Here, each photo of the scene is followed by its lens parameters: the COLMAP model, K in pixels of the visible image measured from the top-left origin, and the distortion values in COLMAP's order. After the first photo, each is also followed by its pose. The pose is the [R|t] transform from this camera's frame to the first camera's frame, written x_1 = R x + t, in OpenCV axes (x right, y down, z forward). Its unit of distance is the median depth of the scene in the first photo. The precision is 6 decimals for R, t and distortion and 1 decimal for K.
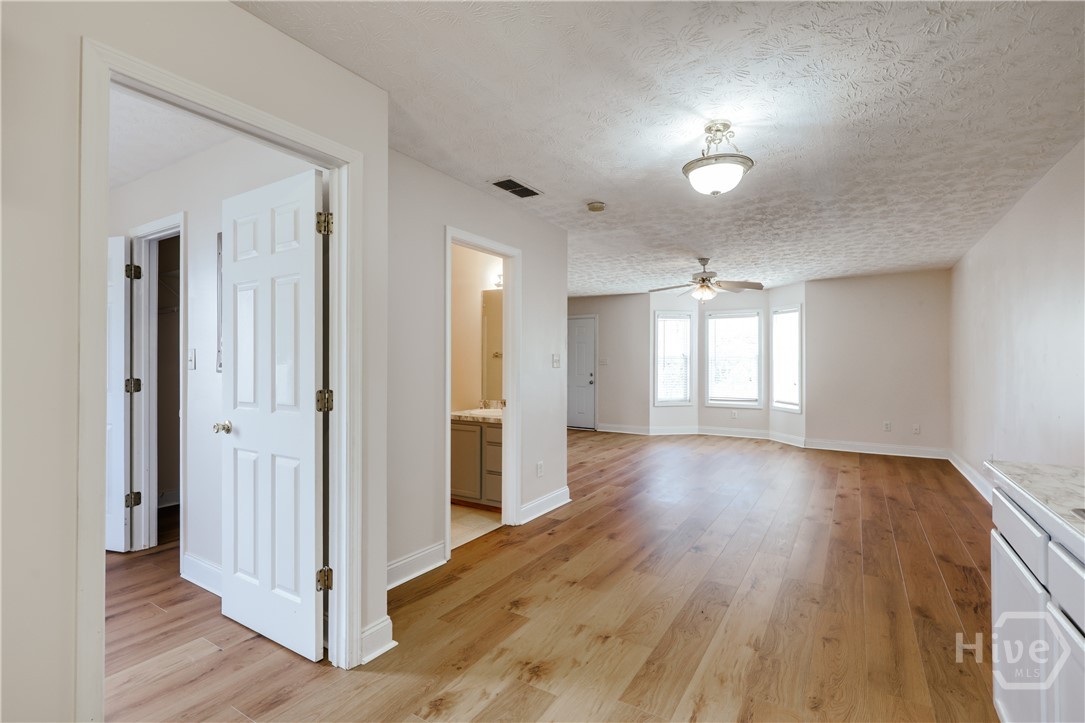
lens RADIAL K [[496.0, 0, 532.7], [0, 496.0, 356.3], [0, 0, 1]] dist [-0.002252, -0.002212]
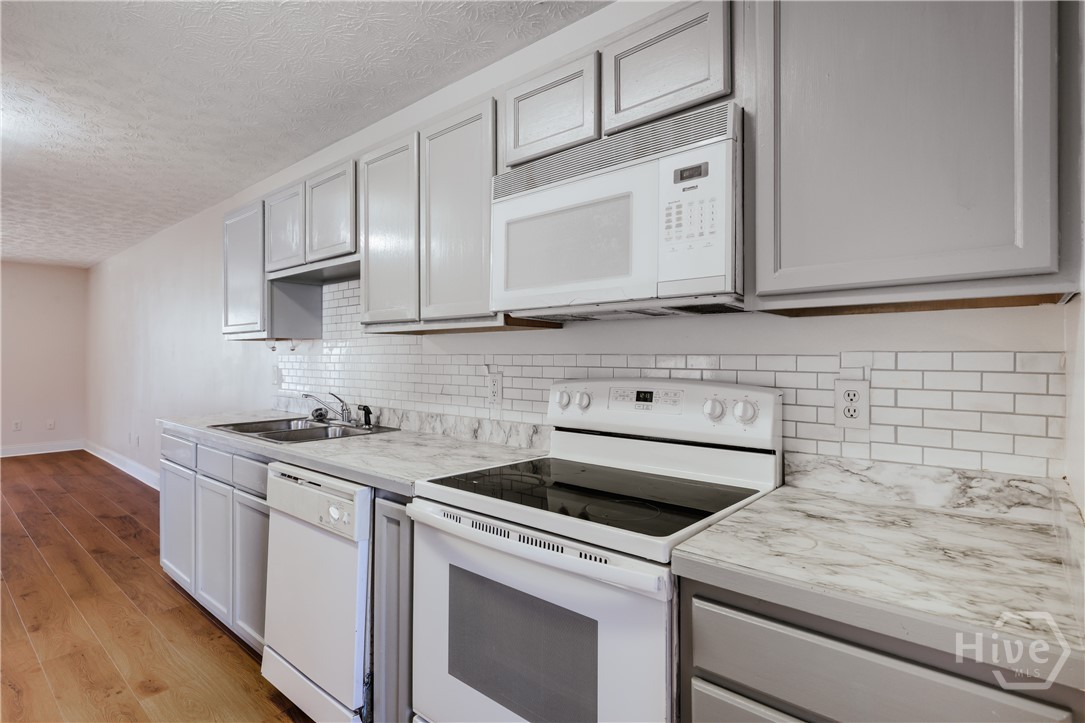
lens RADIAL K [[539.3, 0, 546.5], [0, 539.3, 359.2], [0, 0, 1]] dist [0.001041, 0.001352]
pose [[0.130509, -0.004889, 0.991435, -0.373151], [-0.008773, 0.999943, 0.006086, 0.002907], [-0.991408, -0.009493, 0.130459, -0.275899]]
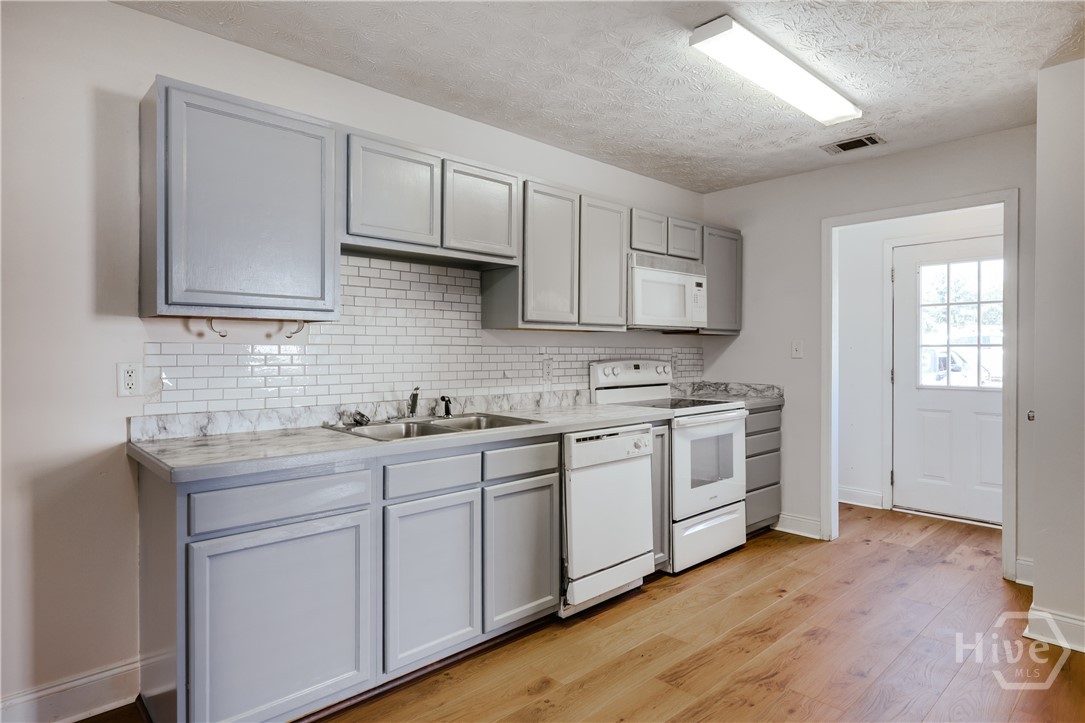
lens RADIAL K [[605.7, 0, 543.0], [0, 605.7, 360.1], [0, 0, 1]] dist [0.000126, 0.001177]
pose [[-0.971200, -0.010052, 0.238052, 0.062706], [-0.008003, 0.999922, 0.009574, 0.016753], [-0.238130, 0.007393, -0.971205, 1.033630]]
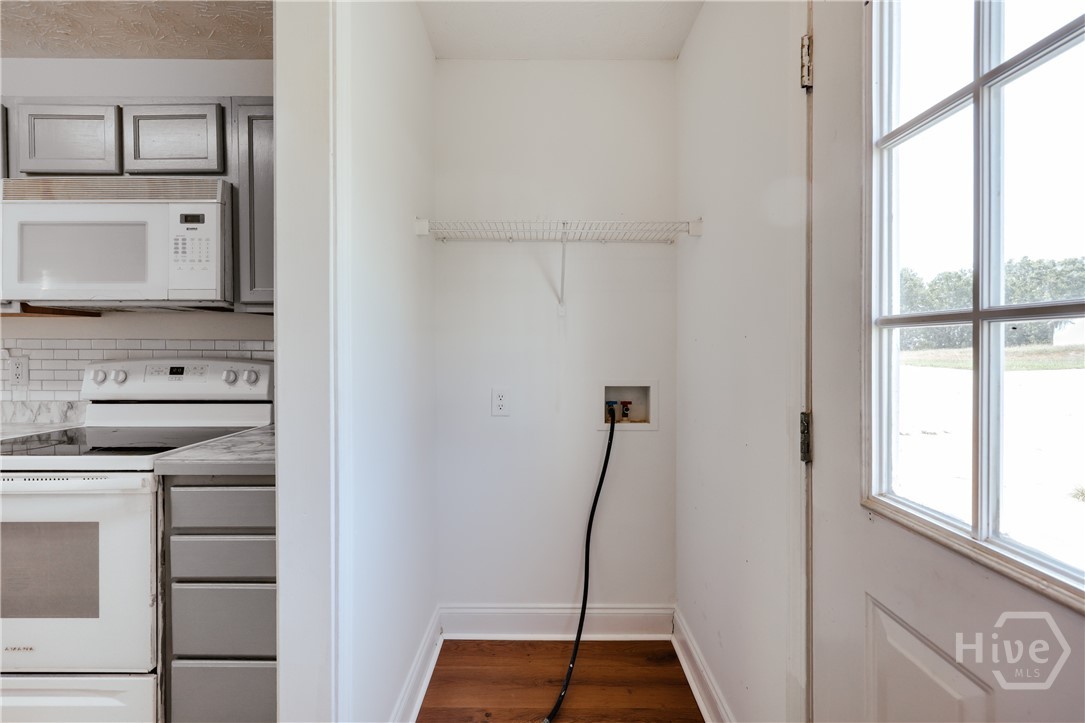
lens RADIAL K [[466.8, 0, 544.8], [0, 466.8, 350.3], [0, 0, 1]] dist [0.004608, -0.000564]
pose [[-0.540635, -0.016413, 0.841097, -0.621035], [-0.009010, 0.999865, 0.013719, 0.002093], [-0.841209, -0.000161, -0.540710, -0.379389]]
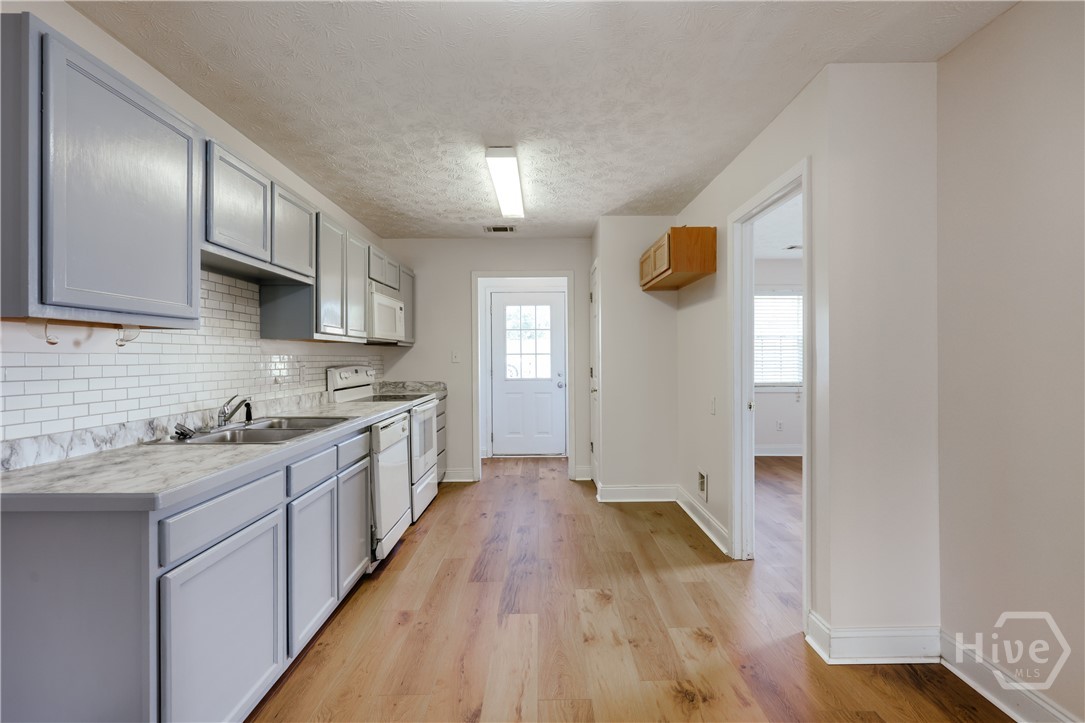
lens RADIAL K [[483.5, 0, 544.4], [0, 483.5, 363.0], [0, 0, 1]] dist [0.005824, 0.000314]
pose [[-0.834714, 0.006805, -0.550642, 0.477576], [0.005656, 0.999977, 0.003784, 0.017984], [0.550655, 0.000045, -0.834733, 1.080737]]
